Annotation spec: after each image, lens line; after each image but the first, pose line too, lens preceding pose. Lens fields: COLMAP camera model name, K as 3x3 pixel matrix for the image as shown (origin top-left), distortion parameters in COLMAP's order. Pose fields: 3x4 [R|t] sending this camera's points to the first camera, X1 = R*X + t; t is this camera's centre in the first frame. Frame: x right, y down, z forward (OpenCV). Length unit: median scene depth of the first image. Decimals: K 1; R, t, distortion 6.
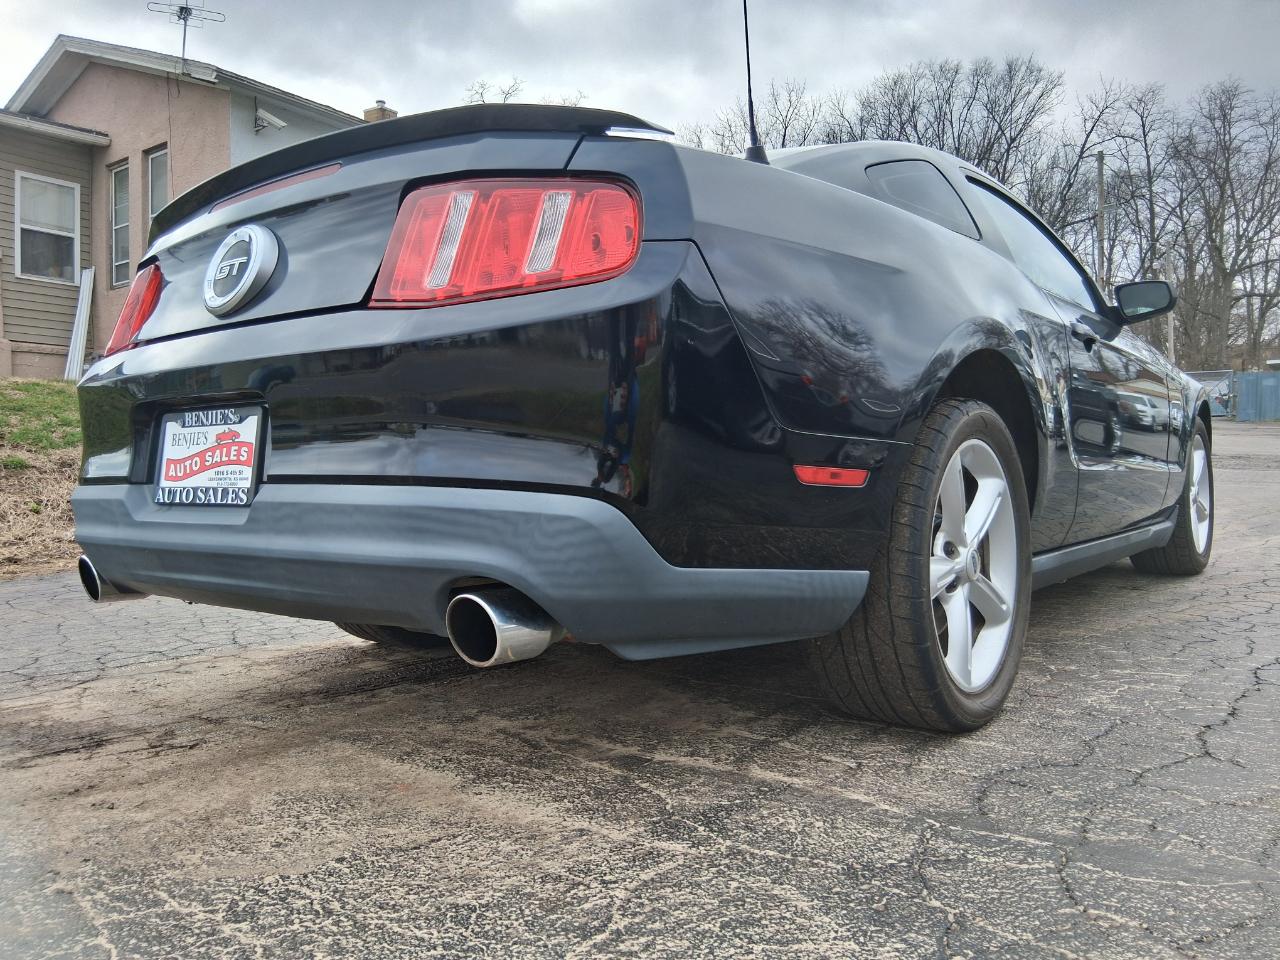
lens RADIAL K [[957.4, 0, 632.6], [0, 957.4, 485.7], [0, 0, 1]] dist [0.086054, -0.136671]
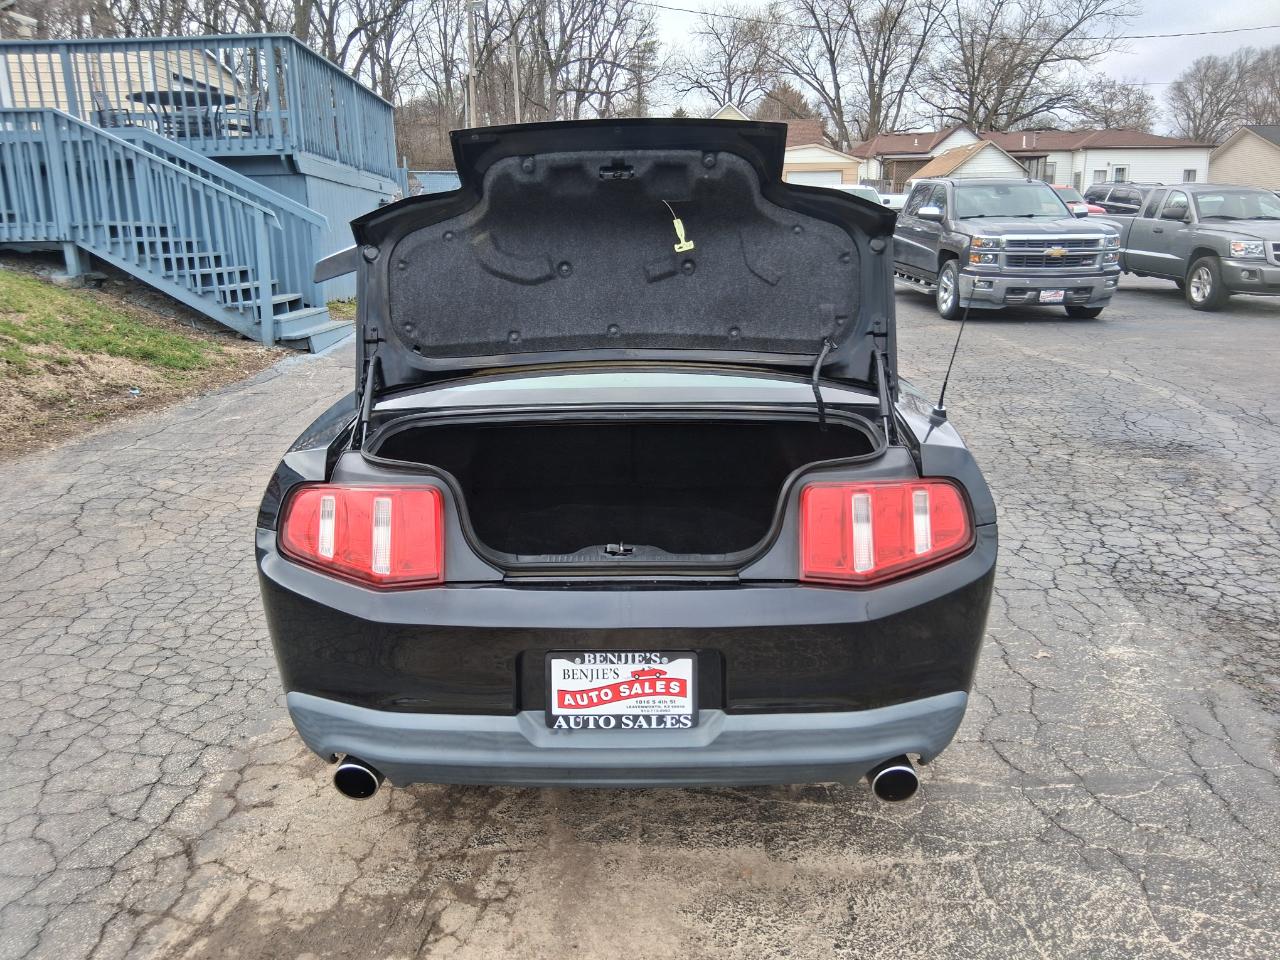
lens RADIAL K [[961.3, 0, 621.4], [0, 961.3, 472.0], [0, 0, 1]] dist [0.099405, -0.170094]
pose [[0.805481, -0.141319, 0.575526, -1.283811], [0.013041, 0.975143, 0.221193, -0.660778], [-0.592479, -0.170661, 0.787302, 0.096685]]
